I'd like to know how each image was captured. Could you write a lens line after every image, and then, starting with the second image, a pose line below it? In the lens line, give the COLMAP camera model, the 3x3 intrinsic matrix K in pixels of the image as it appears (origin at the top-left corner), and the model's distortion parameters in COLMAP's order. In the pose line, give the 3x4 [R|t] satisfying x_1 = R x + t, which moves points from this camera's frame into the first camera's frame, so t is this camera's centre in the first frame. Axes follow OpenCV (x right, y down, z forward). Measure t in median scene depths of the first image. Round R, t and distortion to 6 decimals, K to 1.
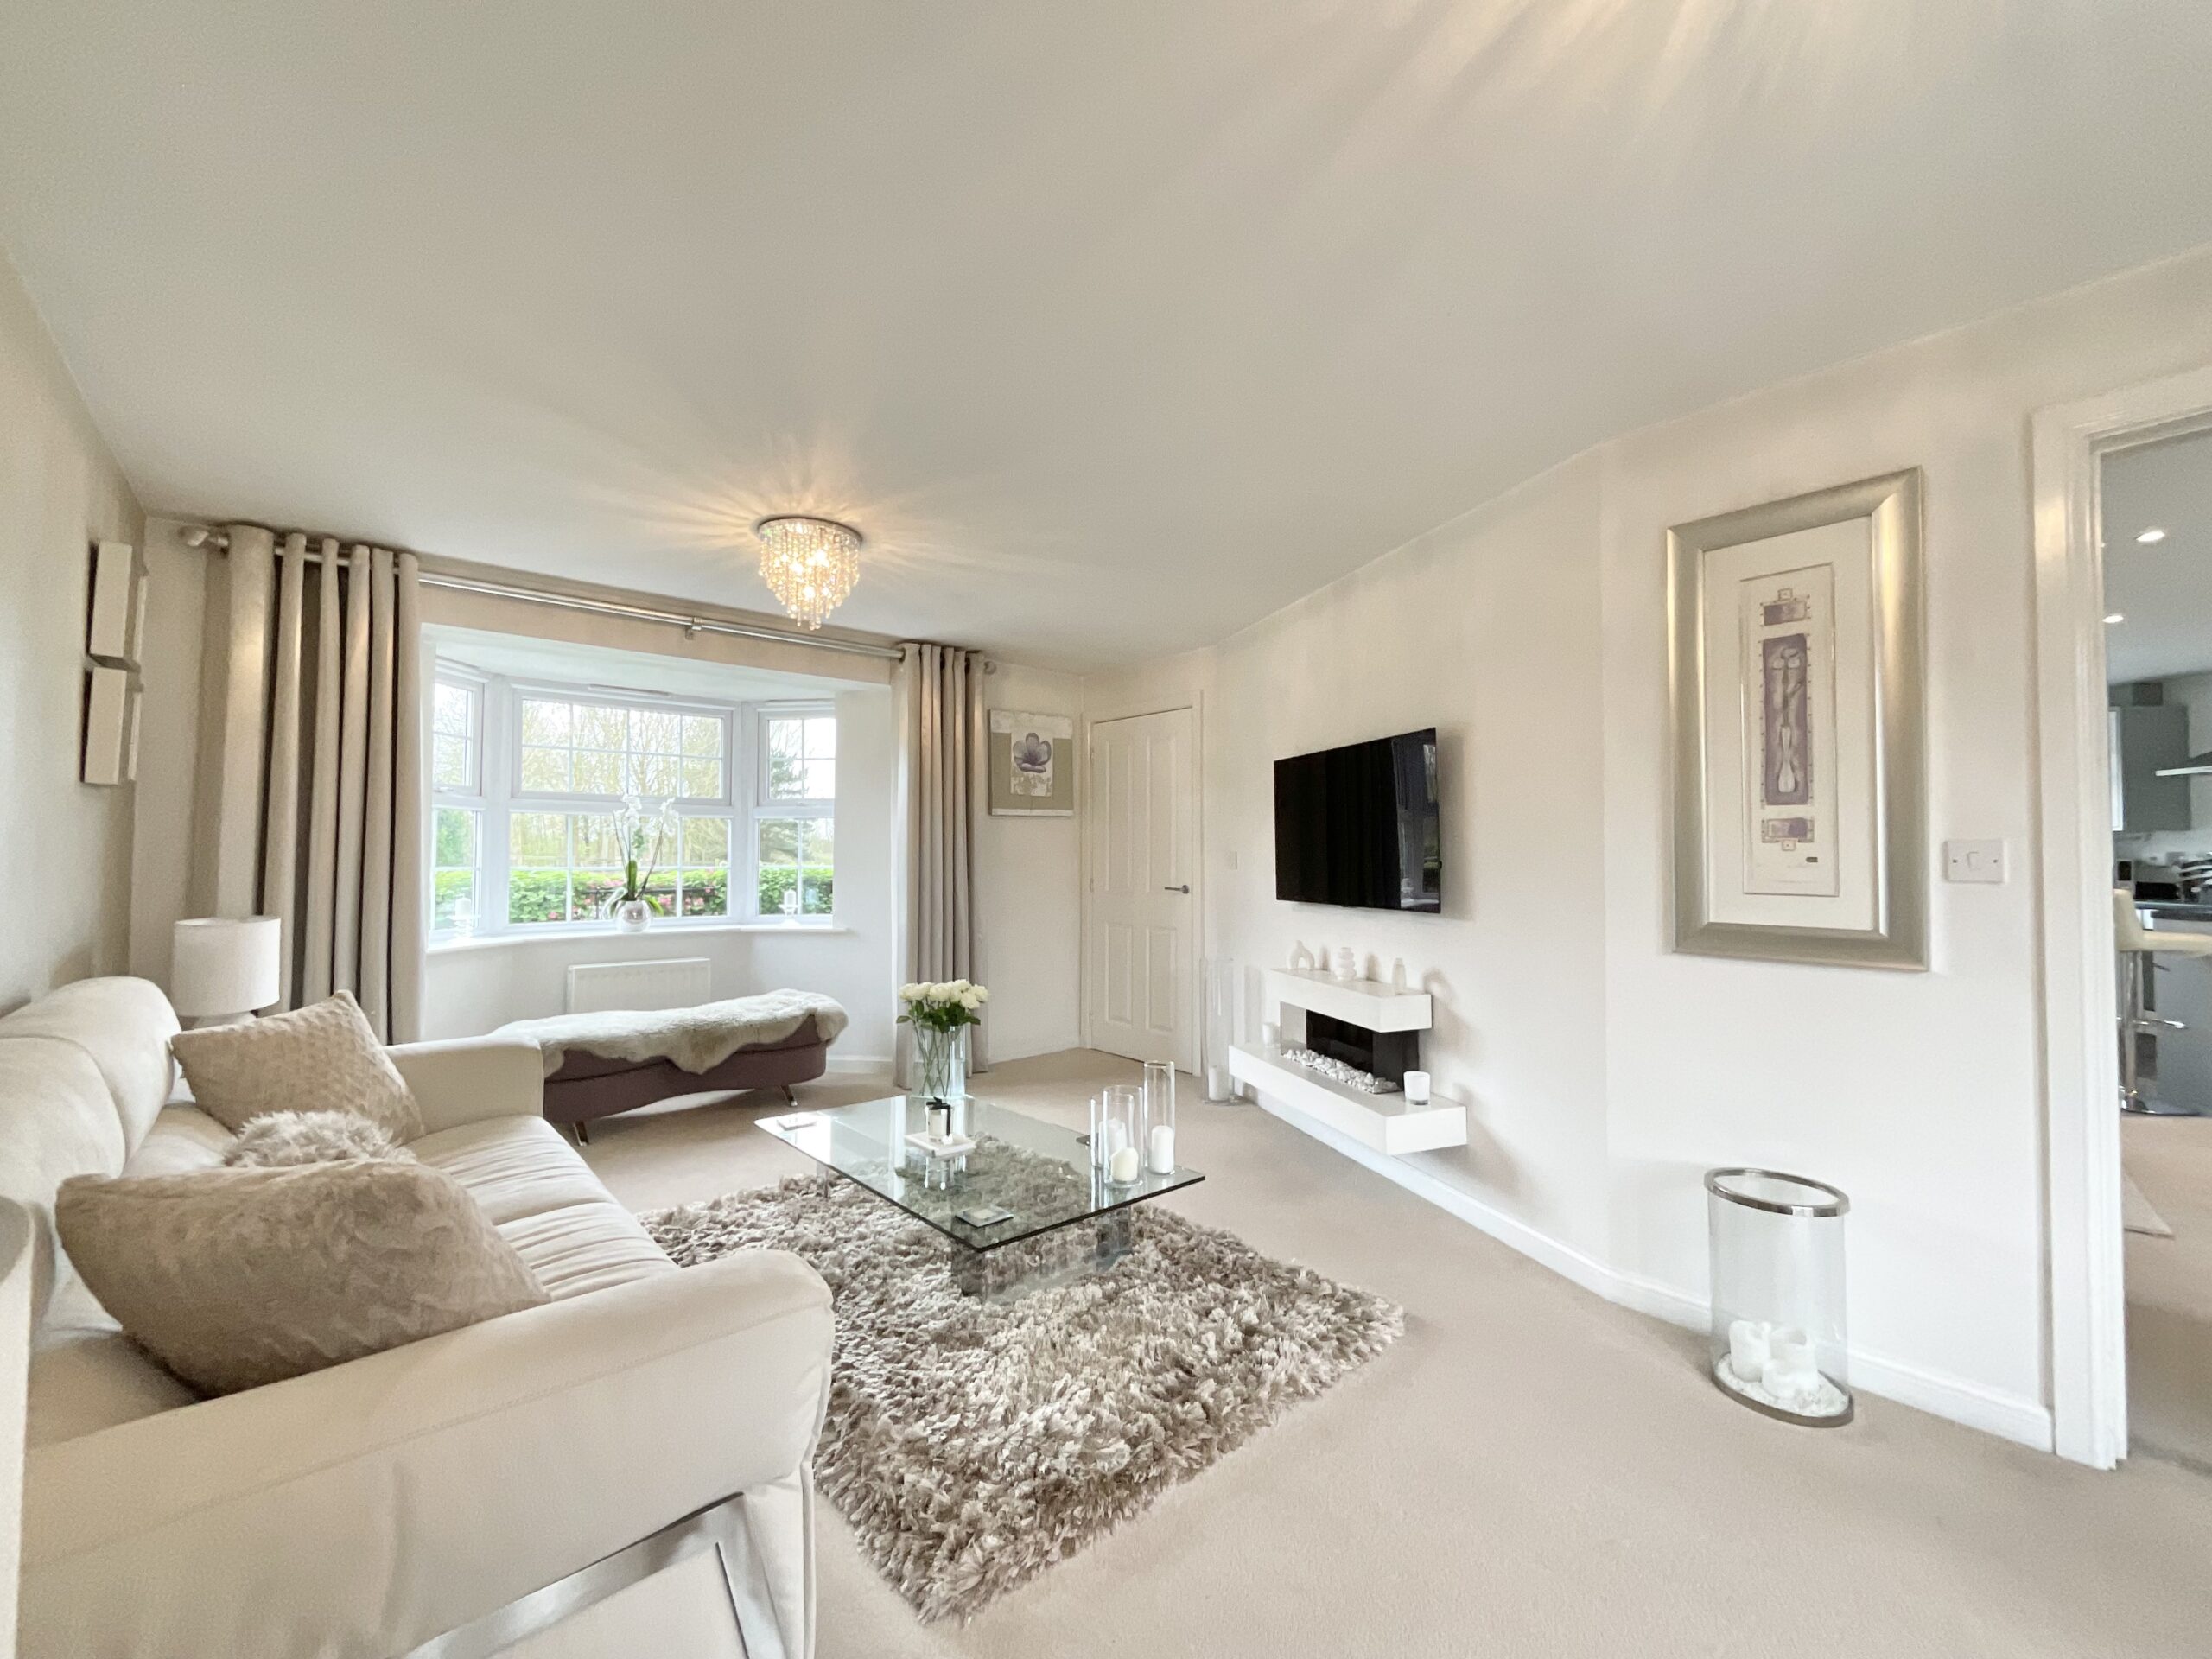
lens RADIAL K [[898.7, 0, 1110.0], [0, 898.7, 829.8], [0, 0, 1]] dist [-0.002723, -0.000326]
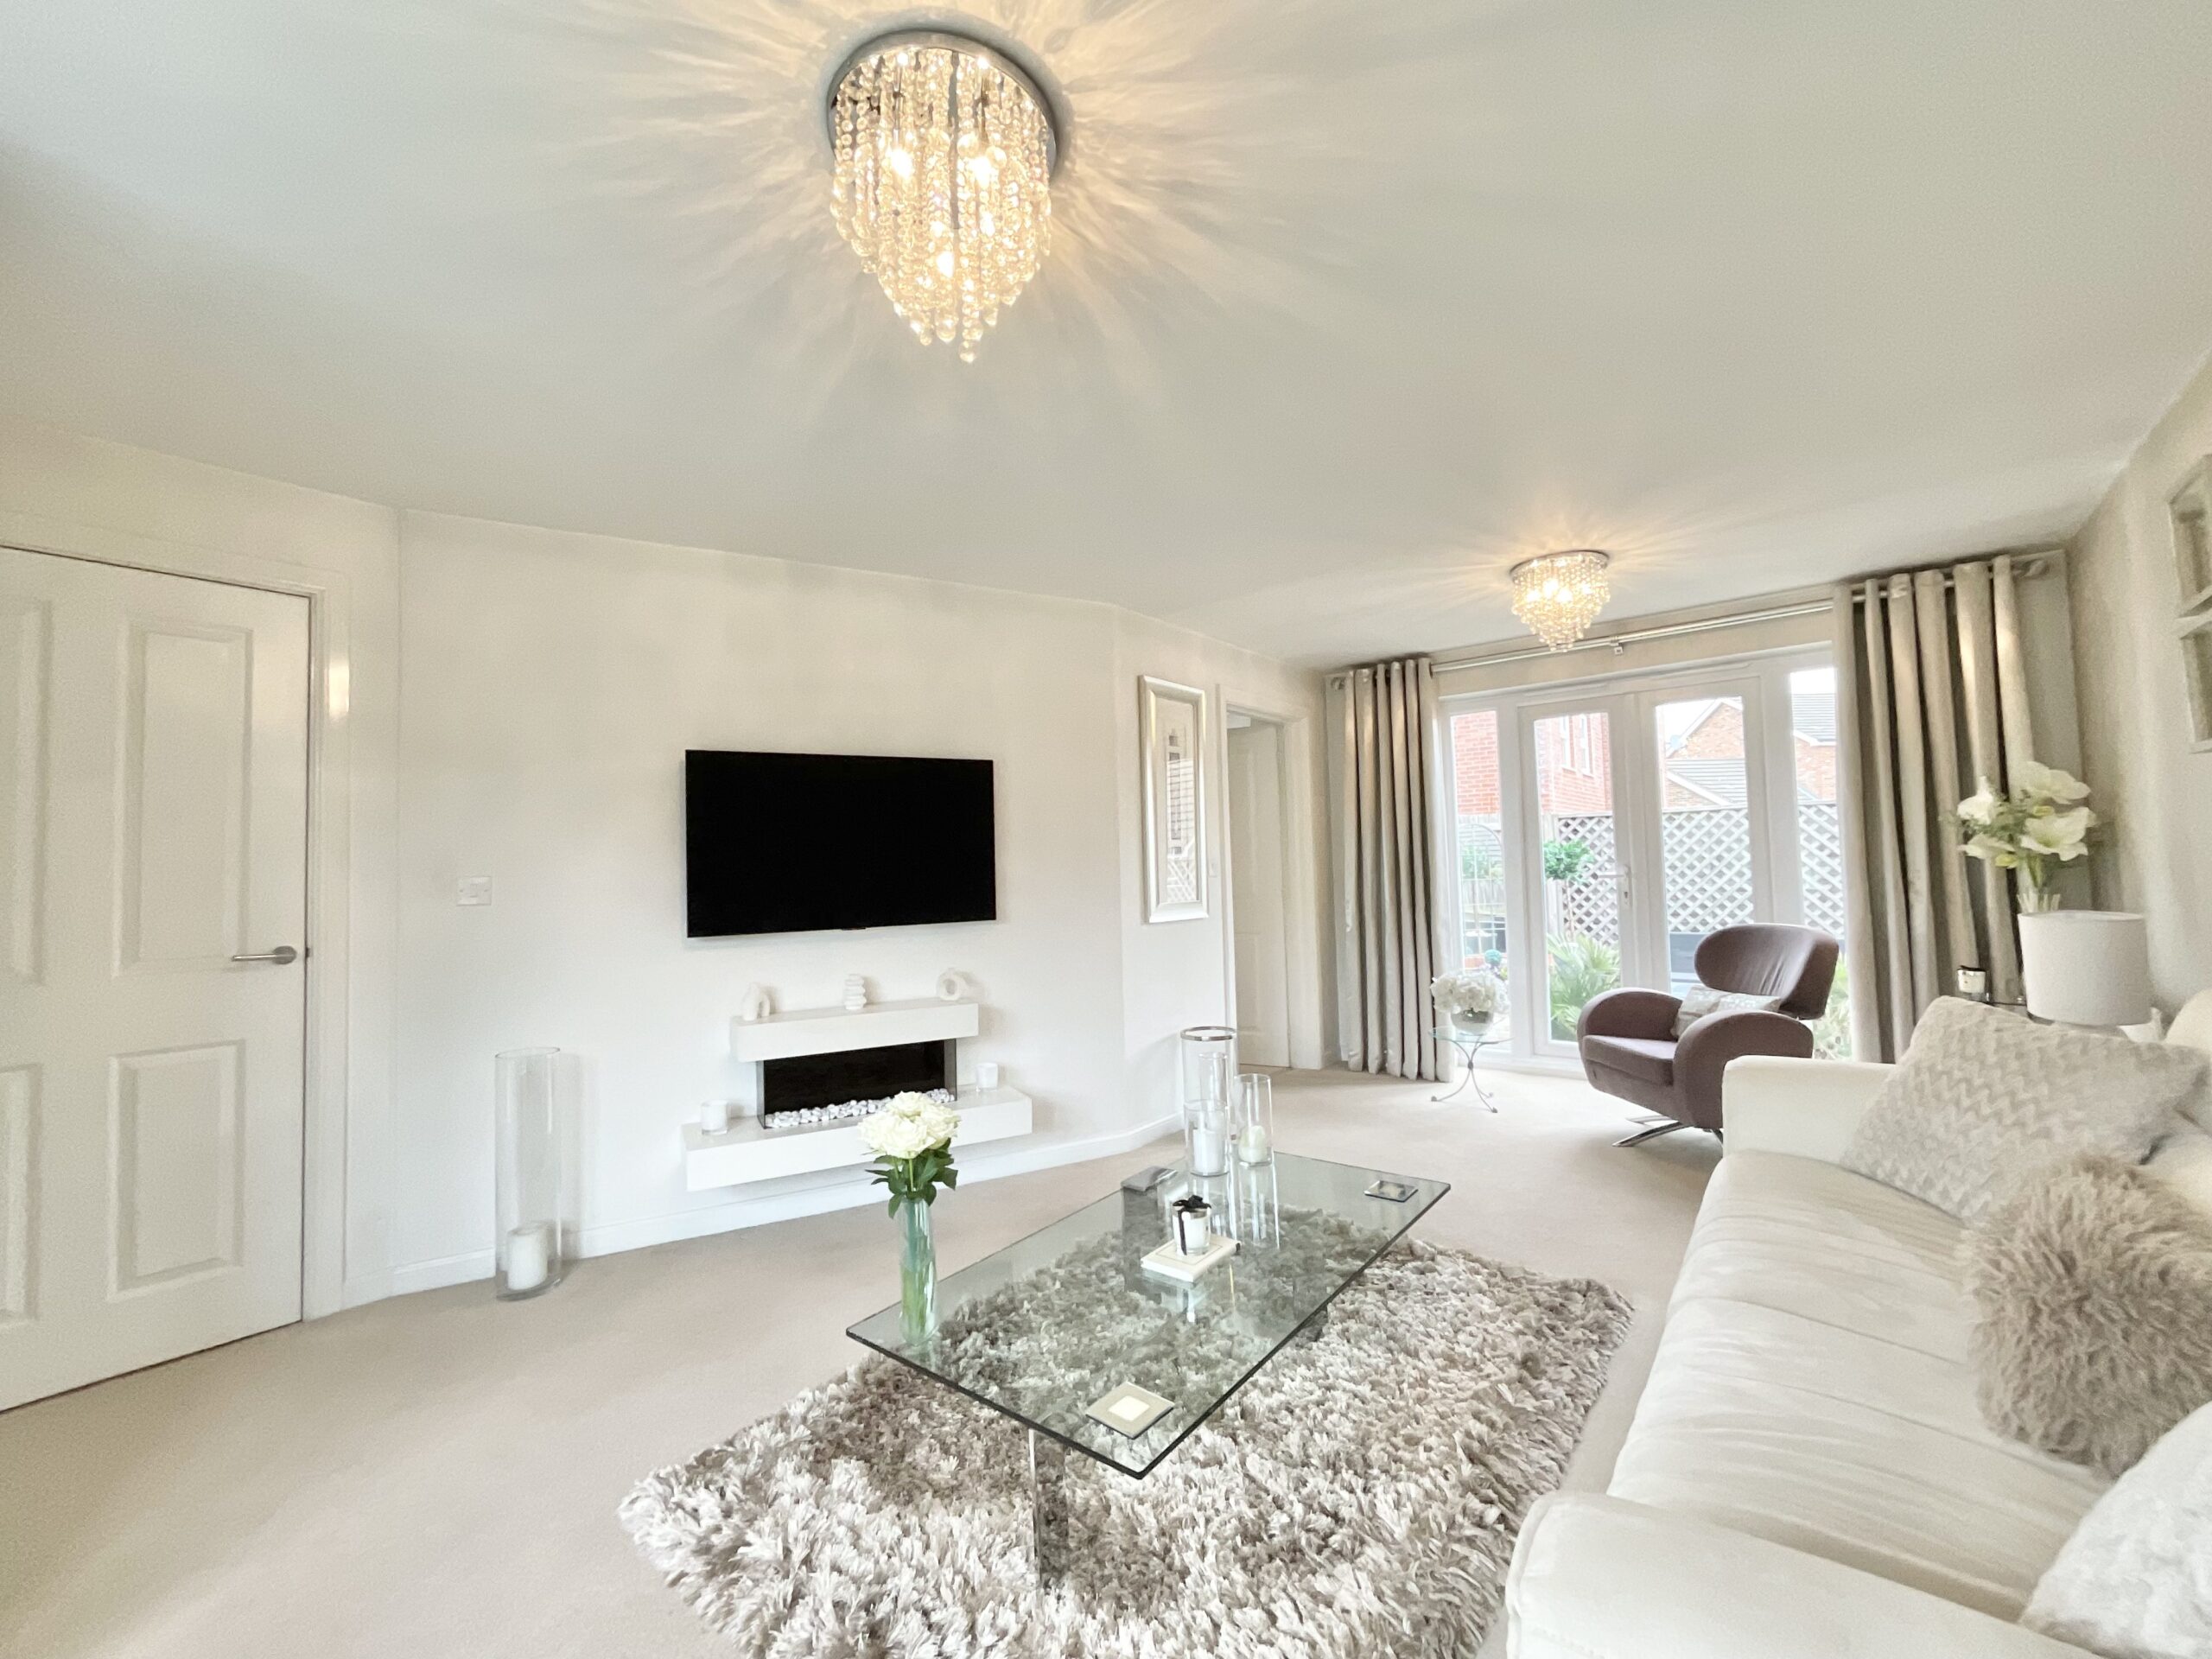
lens RADIAL K [[898.7, 0, 1110.0], [0, 898.7, 829.8], [0, 0, 1]] dist [-0.002723, -0.000326]
pose [[-0.184752, 0.053527, 0.981326, -0.605433], [0.005953, 0.998558, -0.053346, 0.032360], [-0.982767, -0.004014, -0.184804, 0.792225]]
